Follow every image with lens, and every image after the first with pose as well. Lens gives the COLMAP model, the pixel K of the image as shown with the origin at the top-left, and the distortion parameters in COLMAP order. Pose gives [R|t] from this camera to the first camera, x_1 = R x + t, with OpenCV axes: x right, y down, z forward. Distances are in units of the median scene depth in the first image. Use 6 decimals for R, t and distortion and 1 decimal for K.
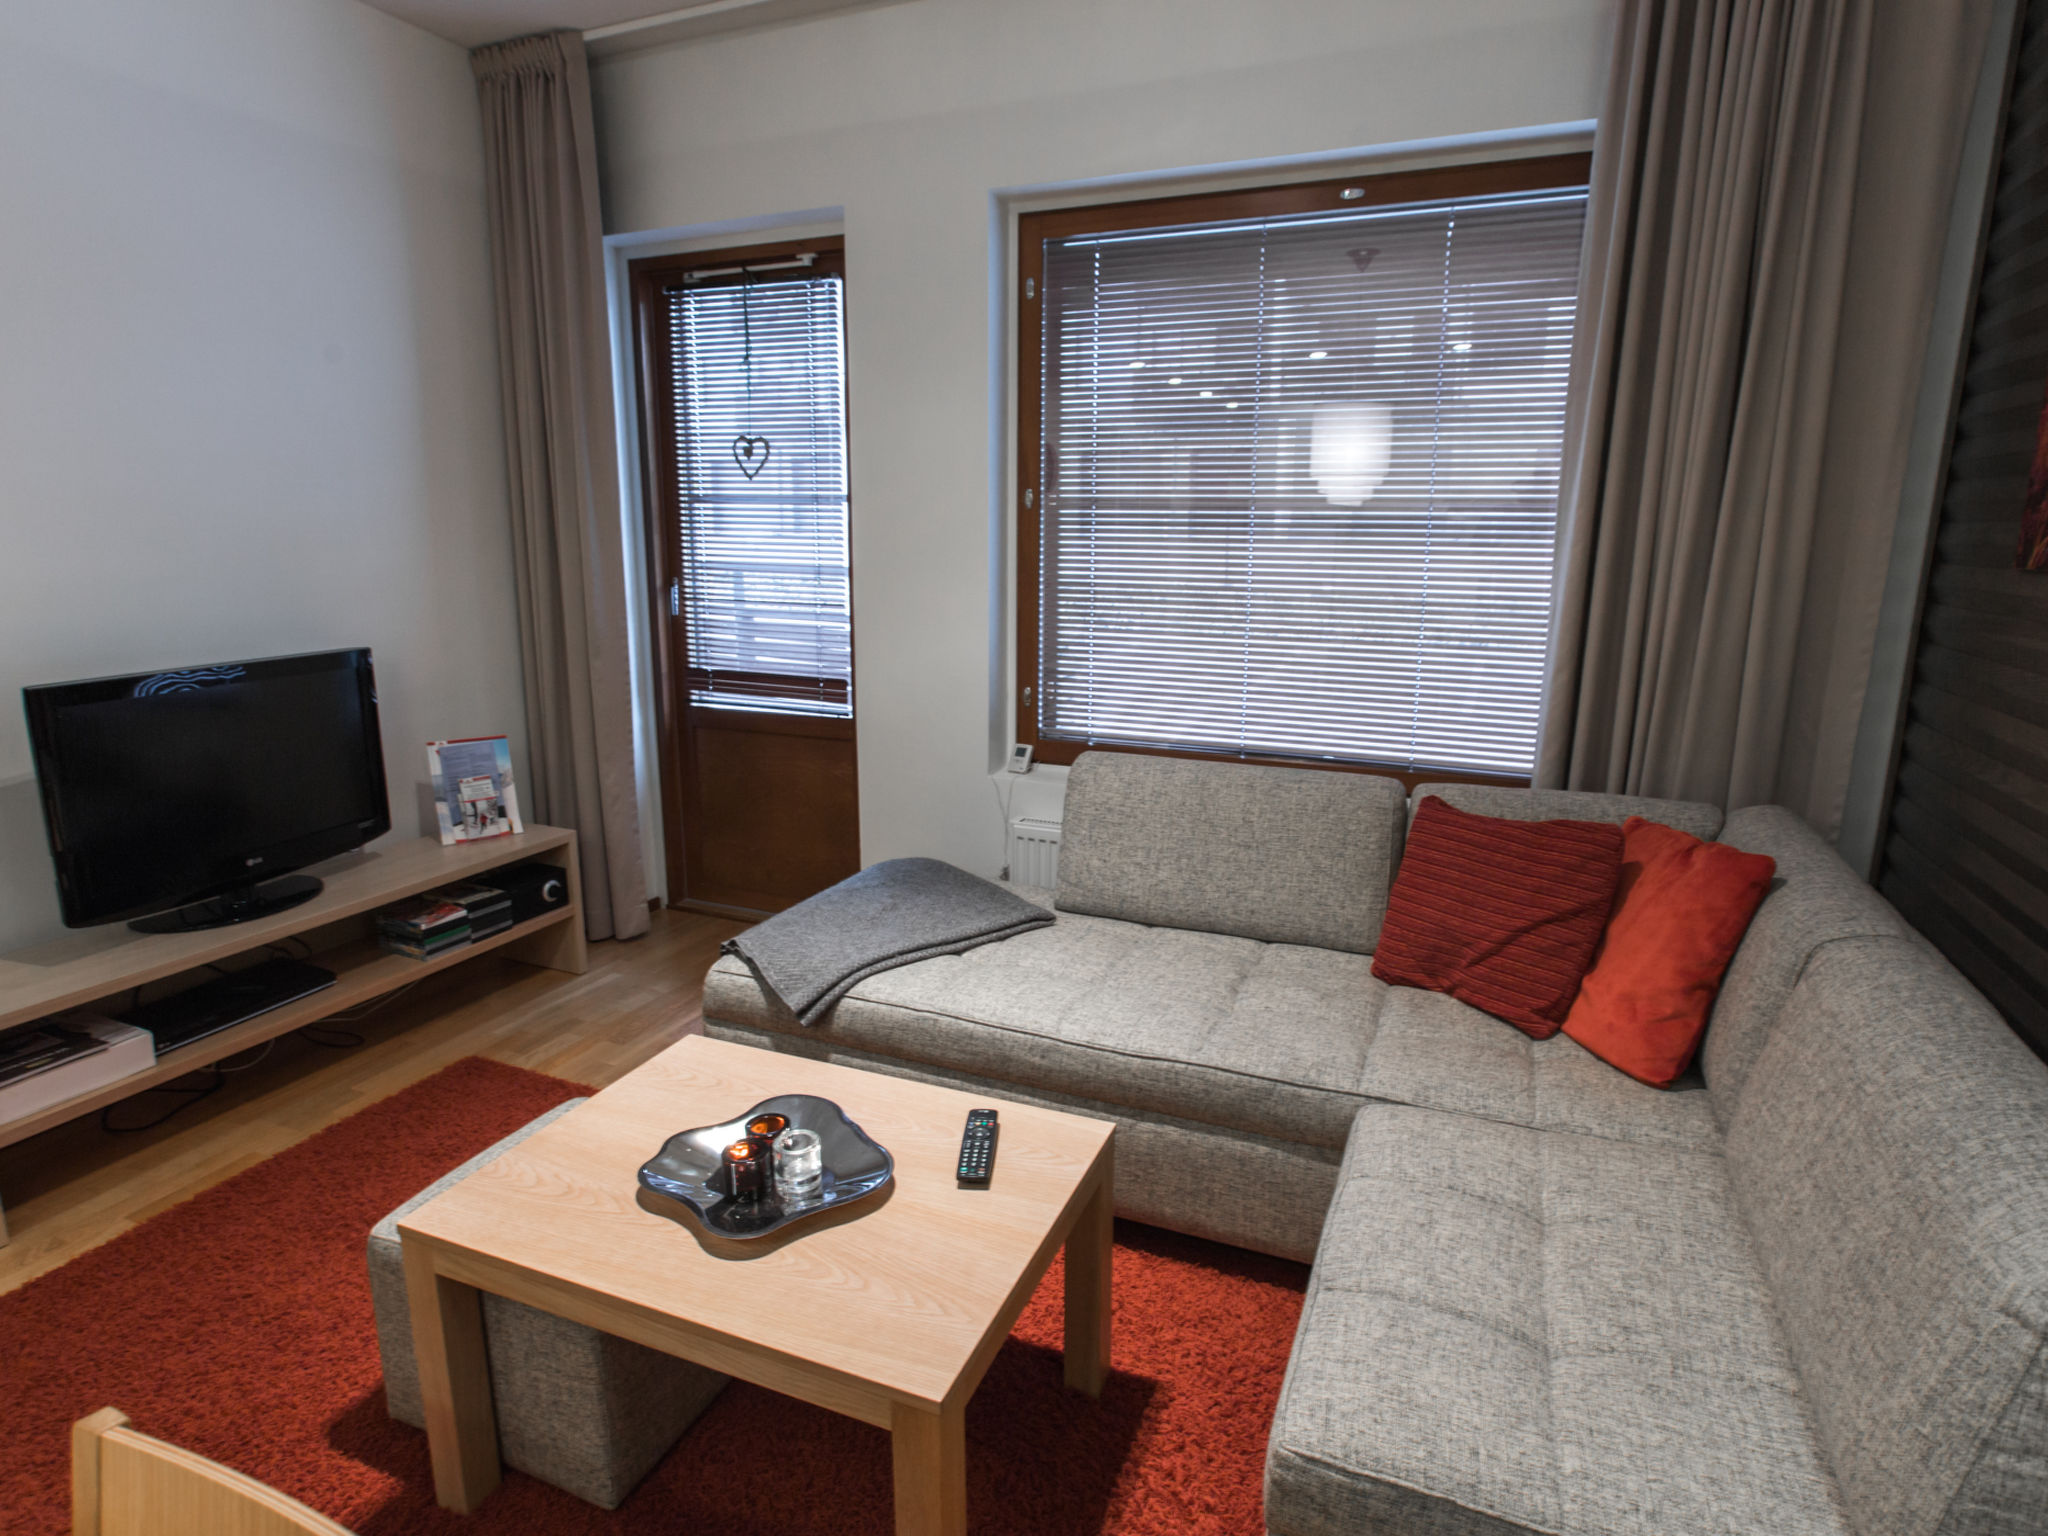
lens RADIAL K [[1088.6, 0, 1028.5], [0, 1088.6, 765.0], [0, 0, 1]] dist [-0.020482, -0.001931]
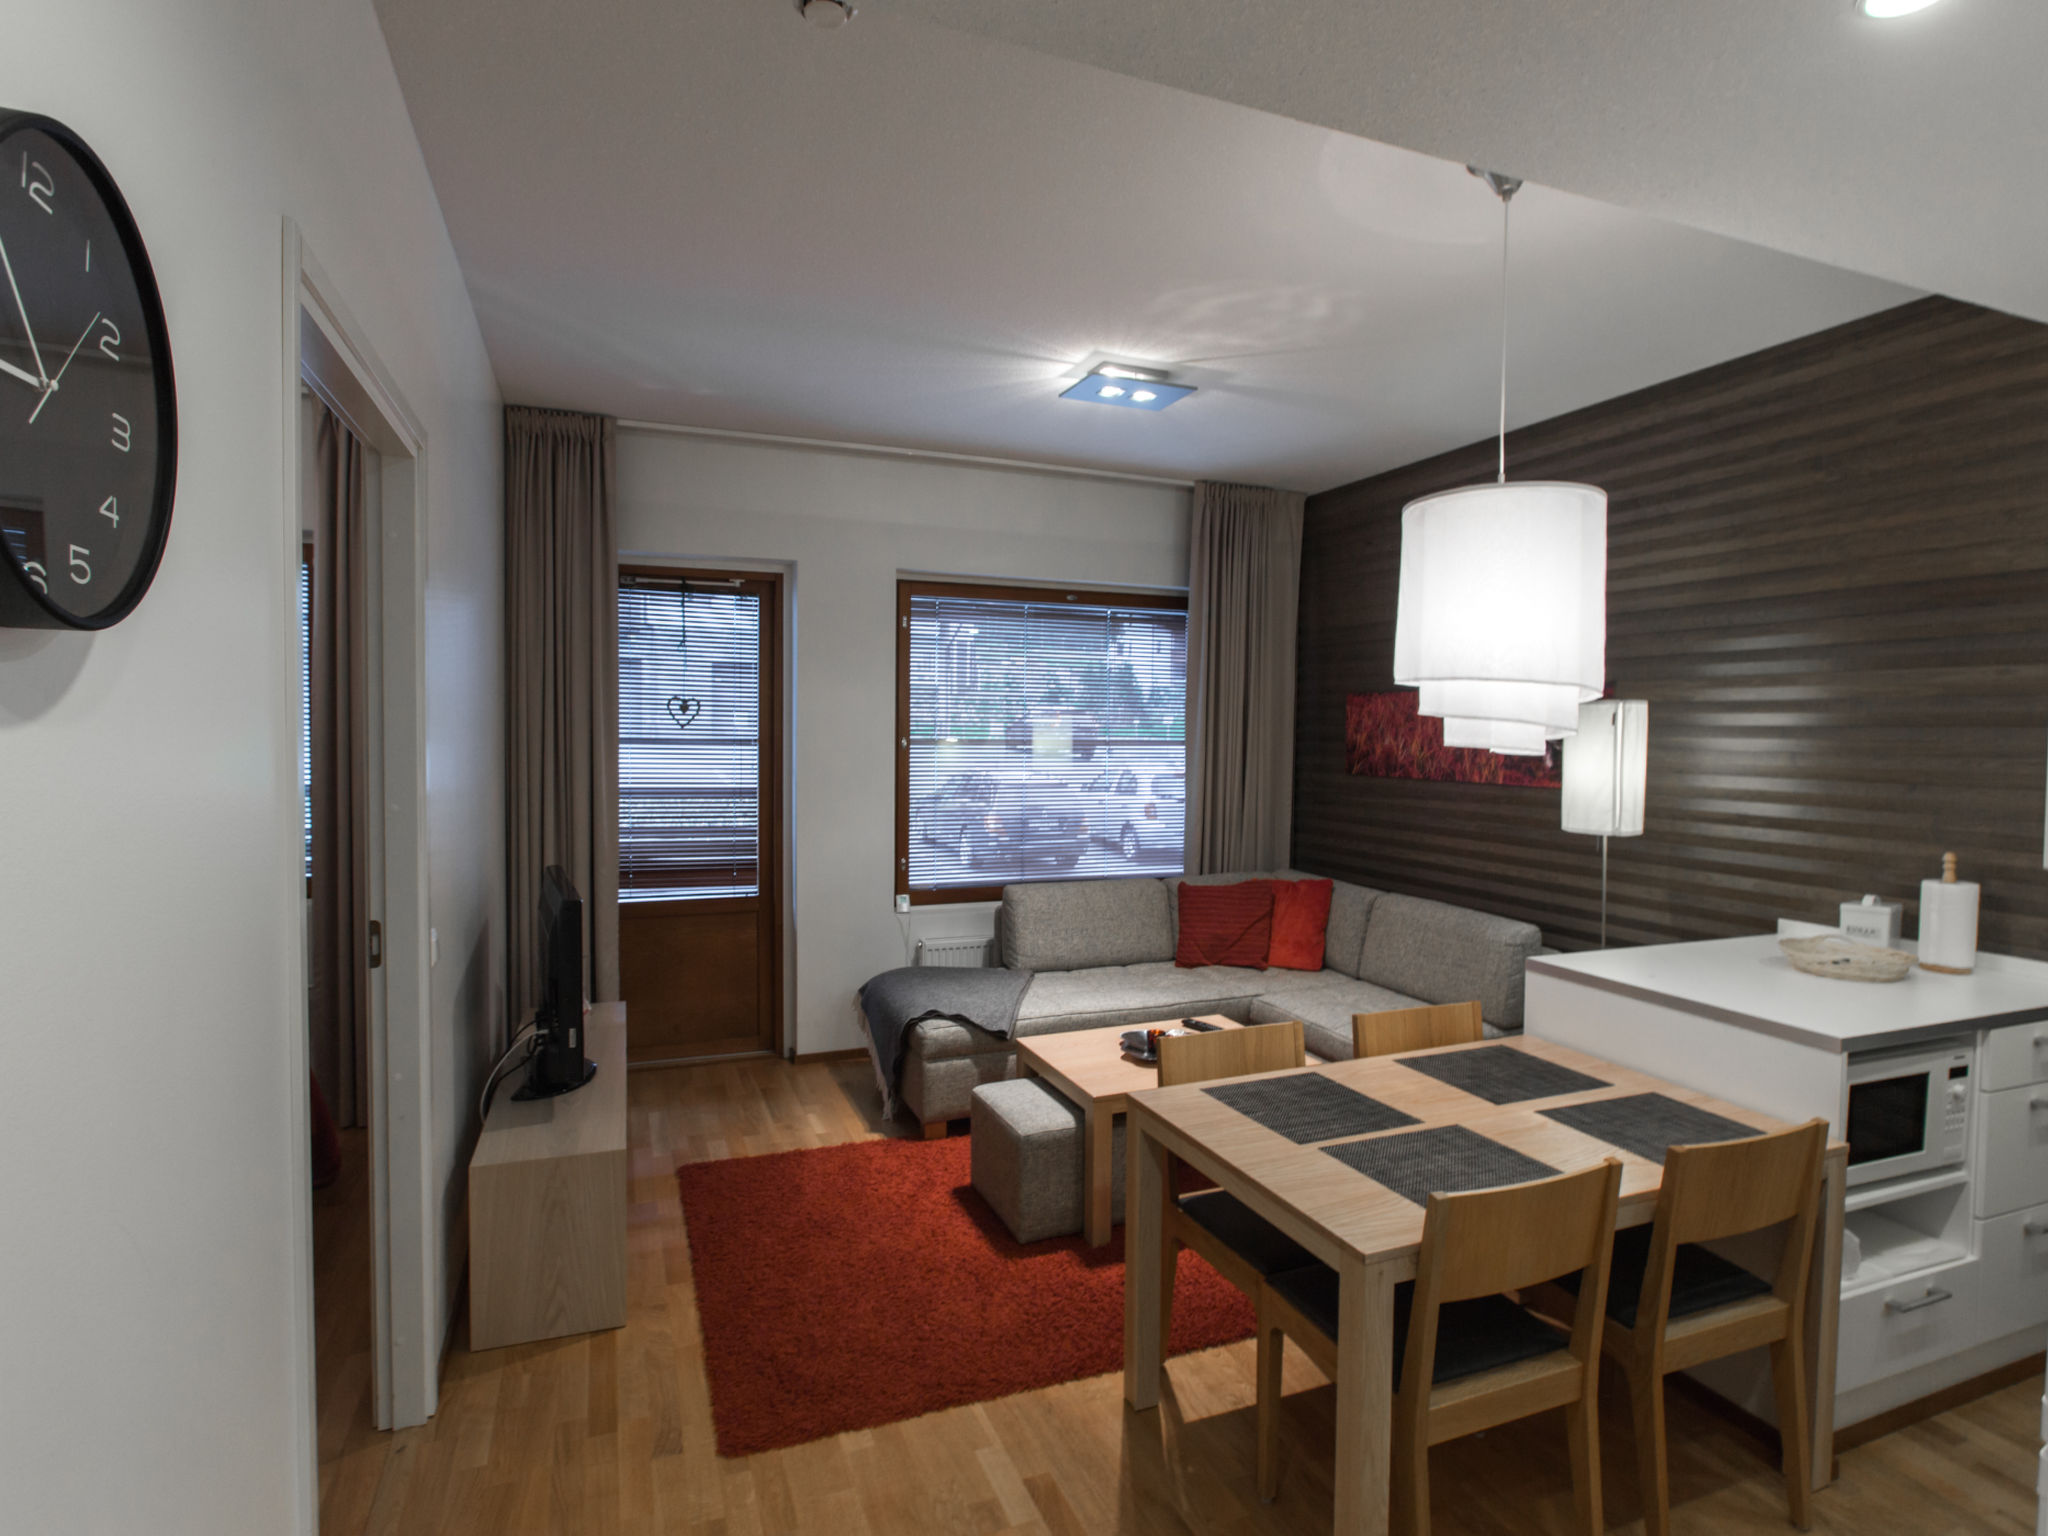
lens RADIAL K [[1088.6, 0, 1020.4], [0, 1088.6, 771.1], [0, 0, 1]] dist [-0.020482, -0.001931]
pose [[0.720176, -0.031621, 0.693071, -1.101306], [0.141961, 0.984541, -0.102594, -0.010745], [-0.679113, 0.172274, 0.713532, -0.310577]]
